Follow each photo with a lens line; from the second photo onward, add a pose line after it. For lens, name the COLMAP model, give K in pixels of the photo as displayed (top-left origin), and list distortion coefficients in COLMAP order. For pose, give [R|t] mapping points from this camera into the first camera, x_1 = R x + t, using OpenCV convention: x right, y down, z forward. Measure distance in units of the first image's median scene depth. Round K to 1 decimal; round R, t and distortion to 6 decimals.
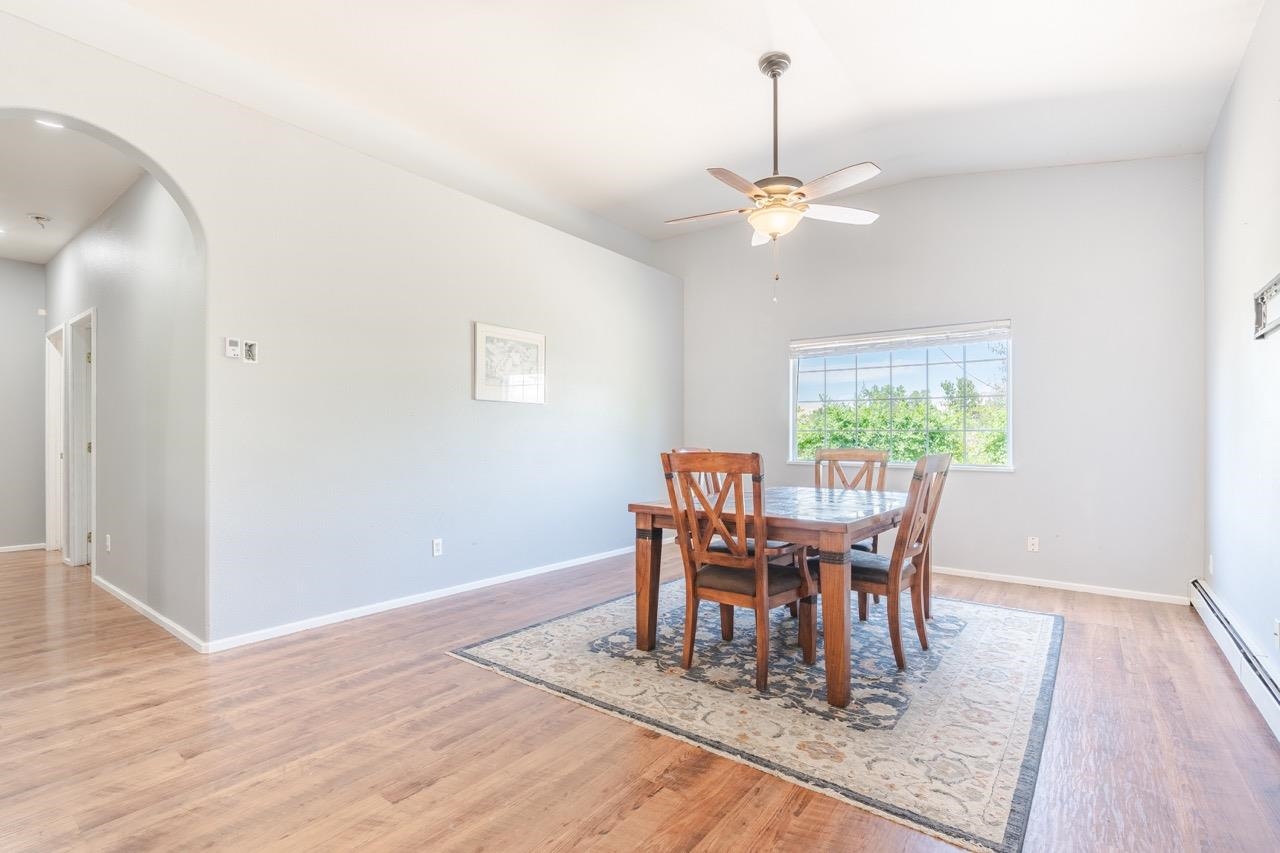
lens RADIAL K [[585.9, 0, 610.2], [0, 585.9, 436.8], [0, 0, 1]] dist [-0.002644, -0.000057]
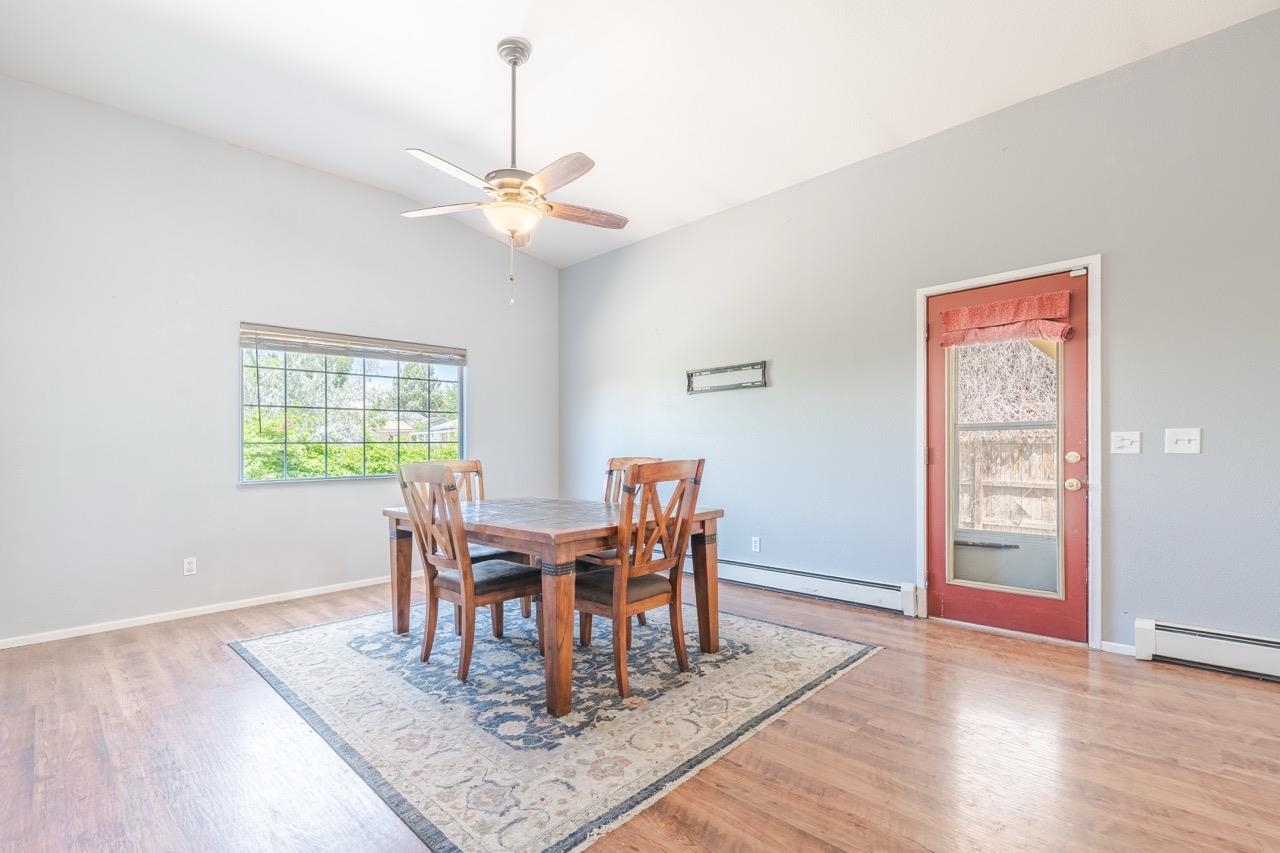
lens RADIAL K [[585.9, 0, 636.7], [0, 585.9, 434.0], [0, 0, 1]] dist [-0.002644, -0.000057]
pose [[0.095563, 0.012106, 0.995350, -0.846114], [0.007943, 0.999885, -0.012924, -0.007650], [-0.995392, 0.009142, 0.095456, 0.949952]]
